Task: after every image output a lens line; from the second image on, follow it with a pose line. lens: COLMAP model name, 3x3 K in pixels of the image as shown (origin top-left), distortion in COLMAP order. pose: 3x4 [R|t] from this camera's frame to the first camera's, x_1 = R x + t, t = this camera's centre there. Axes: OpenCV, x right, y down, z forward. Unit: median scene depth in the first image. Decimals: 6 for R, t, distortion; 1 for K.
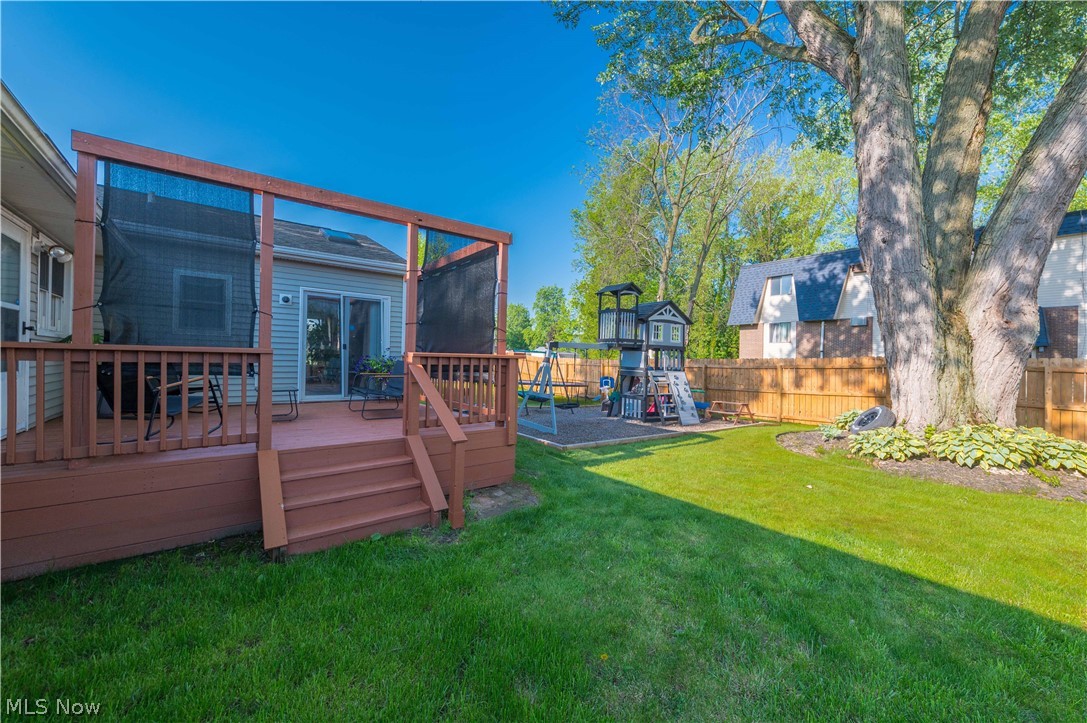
lens RADIAL K [[428.9, 0, 554.6], [0, 428.9, 360.8], [0, 0, 1]] dist [0.002054, 0.000123]
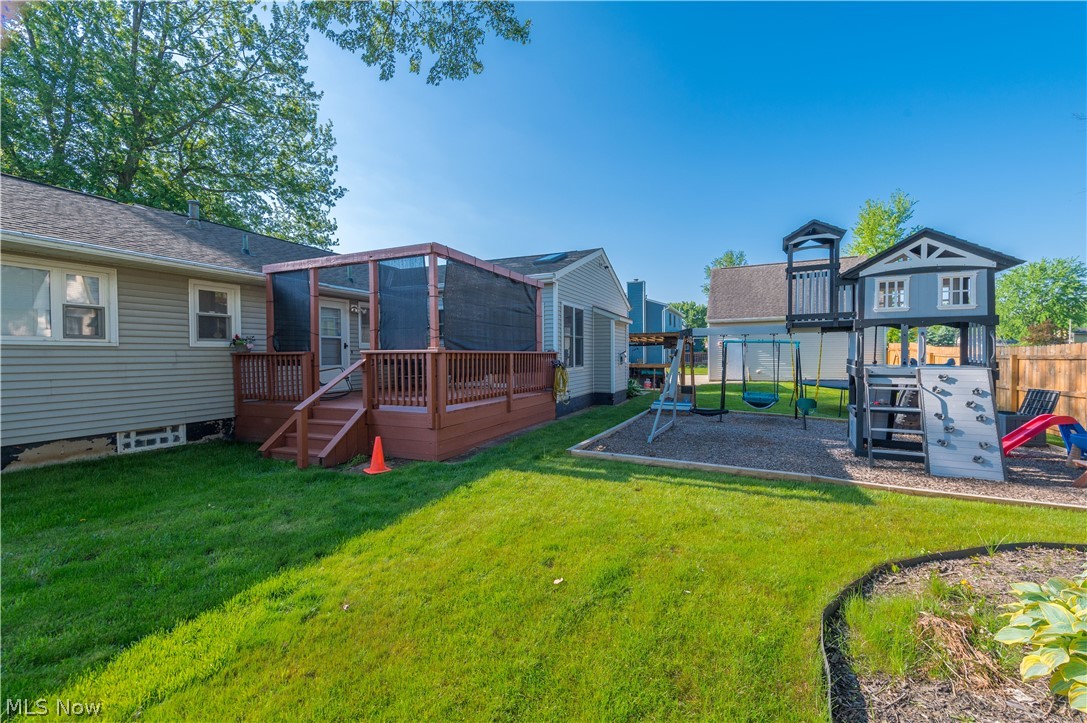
lens RADIAL K [[413.7, 0, 543.5], [0, 413.7, 361.5], [0, 0, 1]] dist [-0.000002, -0.000044]
pose [[0.462904, -0.002100, -0.886406, 0.502260], [0.018034, 0.999813, 0.007049, 0.006570], [0.886225, -0.019248, 0.462855, 0.369388]]
